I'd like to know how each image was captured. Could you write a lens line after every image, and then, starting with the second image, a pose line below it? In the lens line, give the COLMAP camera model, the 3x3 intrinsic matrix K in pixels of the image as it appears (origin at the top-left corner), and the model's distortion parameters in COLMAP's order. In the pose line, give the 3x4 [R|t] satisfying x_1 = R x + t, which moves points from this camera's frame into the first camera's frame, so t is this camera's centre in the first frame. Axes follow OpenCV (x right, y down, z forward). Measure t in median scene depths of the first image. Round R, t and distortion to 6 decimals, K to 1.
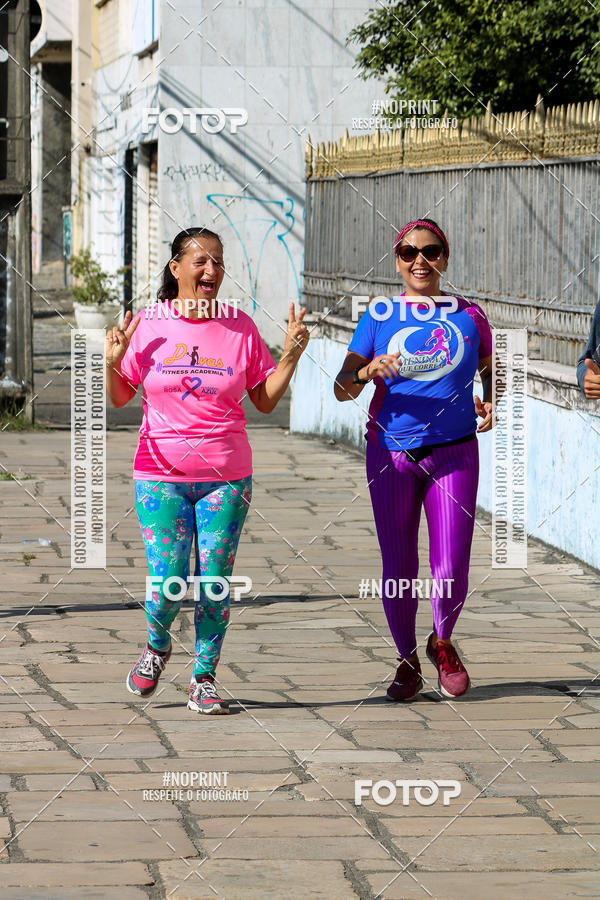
lens RADIAL K [[4449.3, 0, 299.5], [0, 4449.3, 478.2], [0, 0, 1]] dist [0.180840, 3.913583]
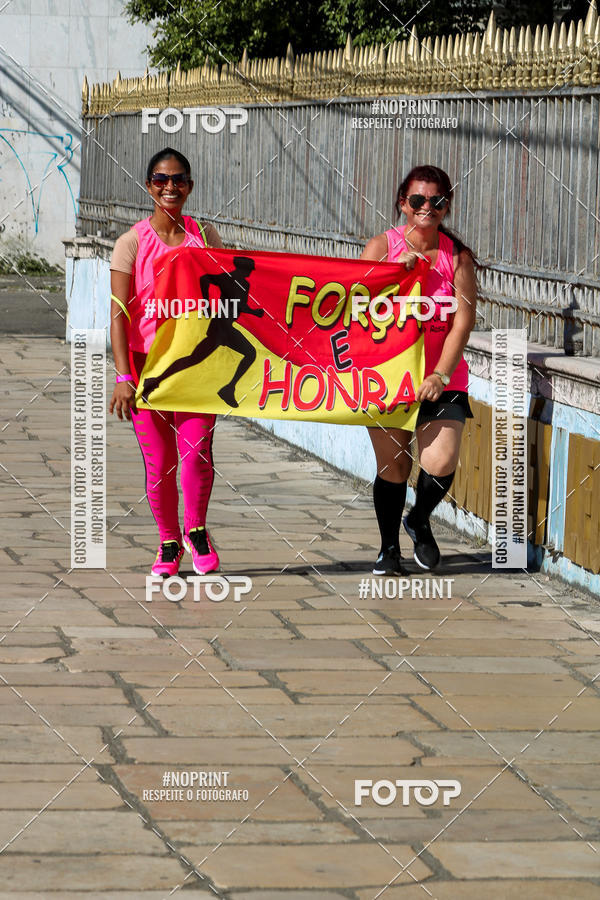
lens RADIAL K [[4449.3, 0, 299.5], [0, 4449.3, 478.2], [0, 0, 1]] dist [0.180840, 3.913583]
pose [[0.997758, 0.010978, 0.066019, -0.016540], [-0.012461, 0.999678, 0.022084, -0.001414], [-0.065756, -0.022857, 0.997574, -0.121238]]
